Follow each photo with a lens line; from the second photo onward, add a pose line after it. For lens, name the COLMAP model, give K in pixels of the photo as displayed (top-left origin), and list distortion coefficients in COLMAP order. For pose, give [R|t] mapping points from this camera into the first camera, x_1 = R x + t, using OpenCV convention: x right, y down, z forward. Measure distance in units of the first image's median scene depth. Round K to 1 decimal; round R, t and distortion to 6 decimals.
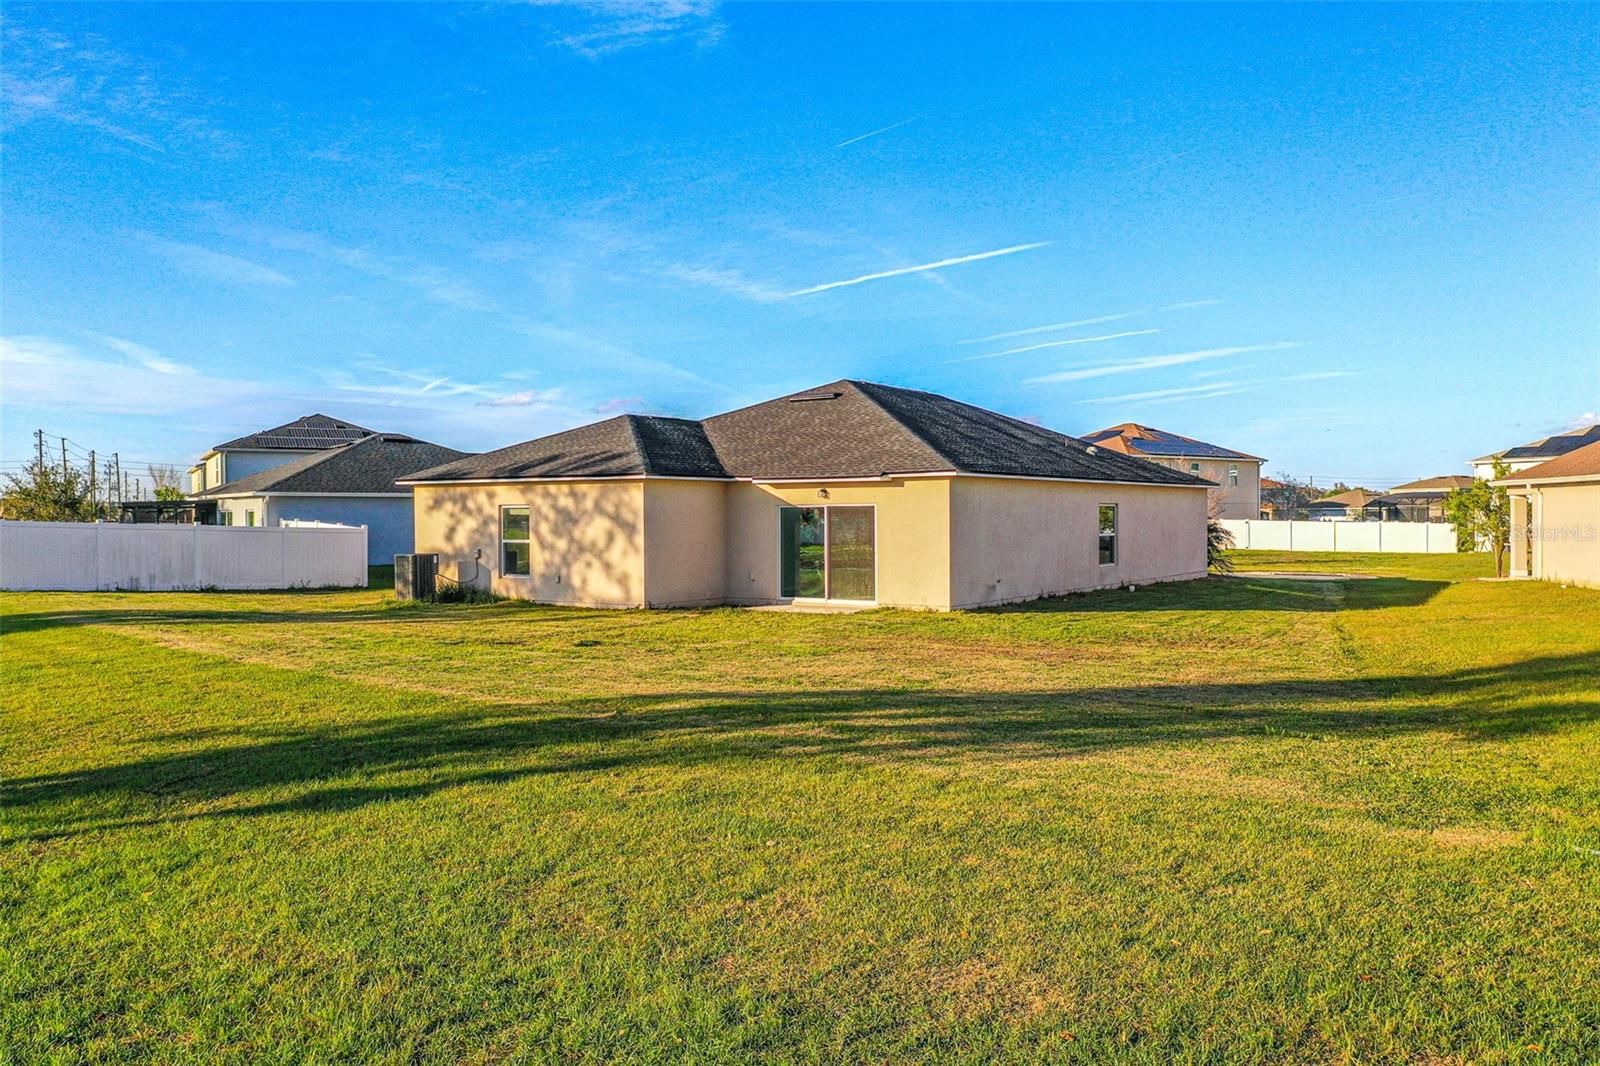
lens RADIAL K [[1275.7, 0, 804.1], [0, 1275.7, 526.4], [0, 0, 1]] dist [0.010725, -0.001452]
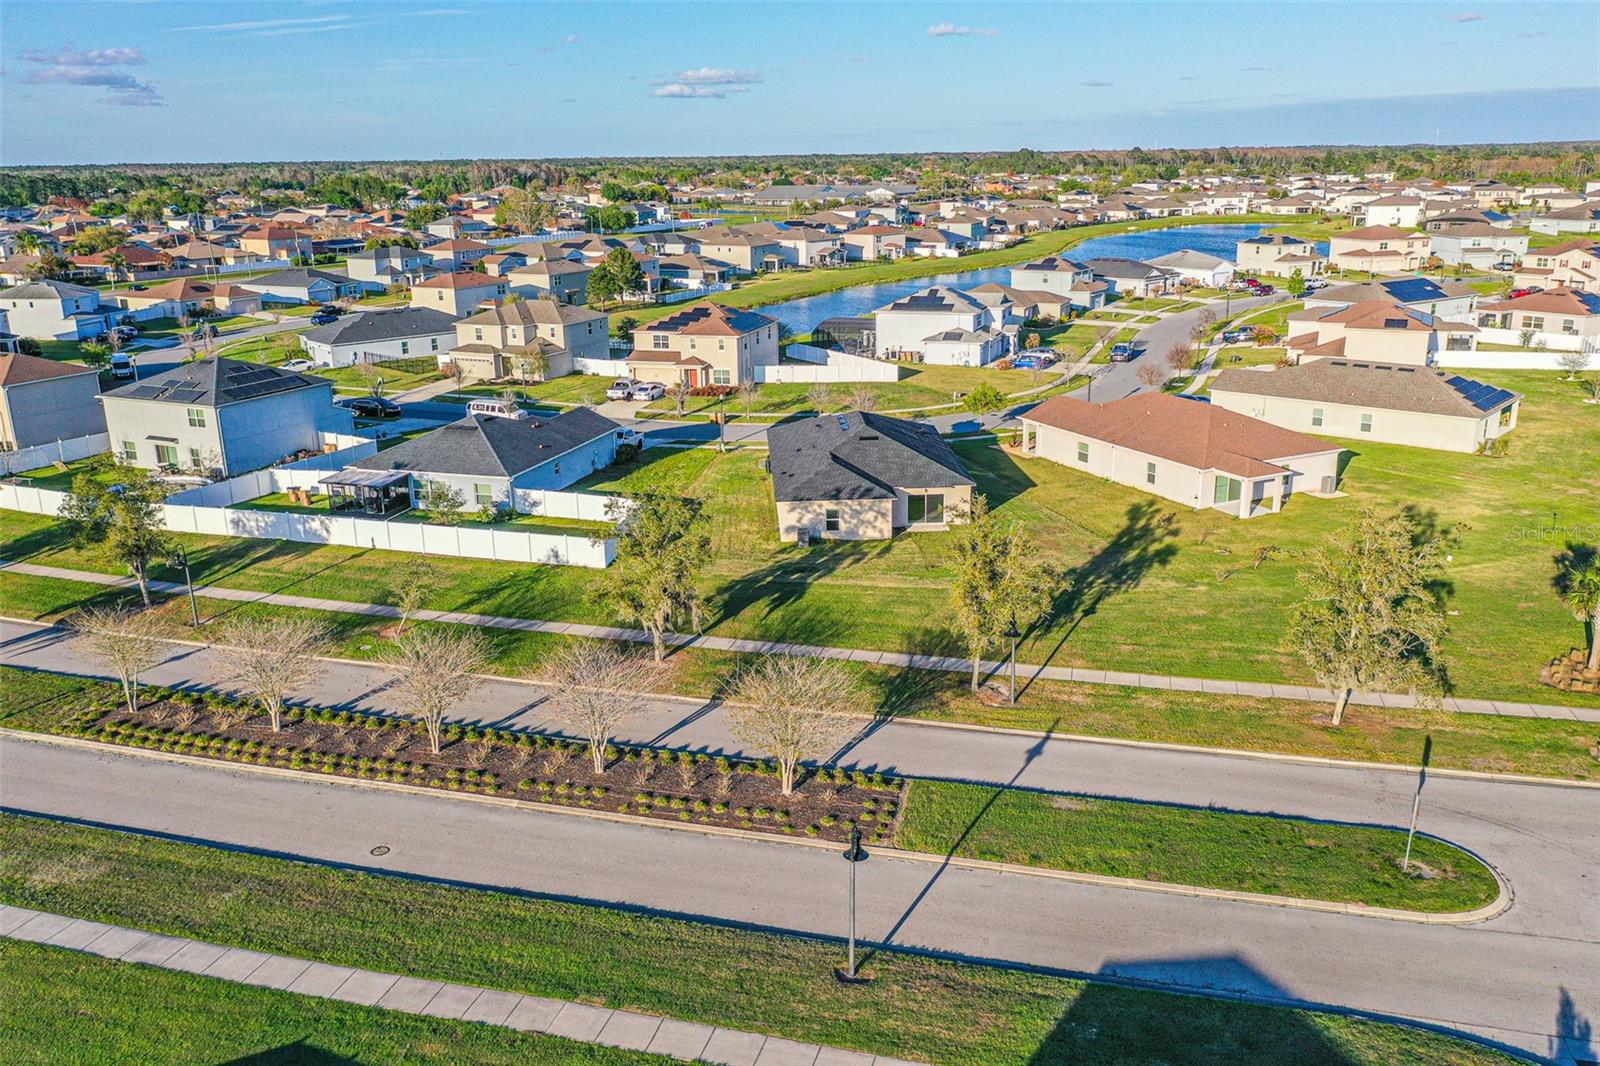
lens RADIAL K [[1275.7, 0, 800.5], [0, 1275.7, 536.3], [0, 0, 1]] dist [0.010725, -0.001452]
pose [[0.806269, -0.182337, 0.562747, -1.973279], [0.022583, 0.960104, 0.278730, -0.784088], [-0.591118, -0.212023, 0.778220, -1.248843]]
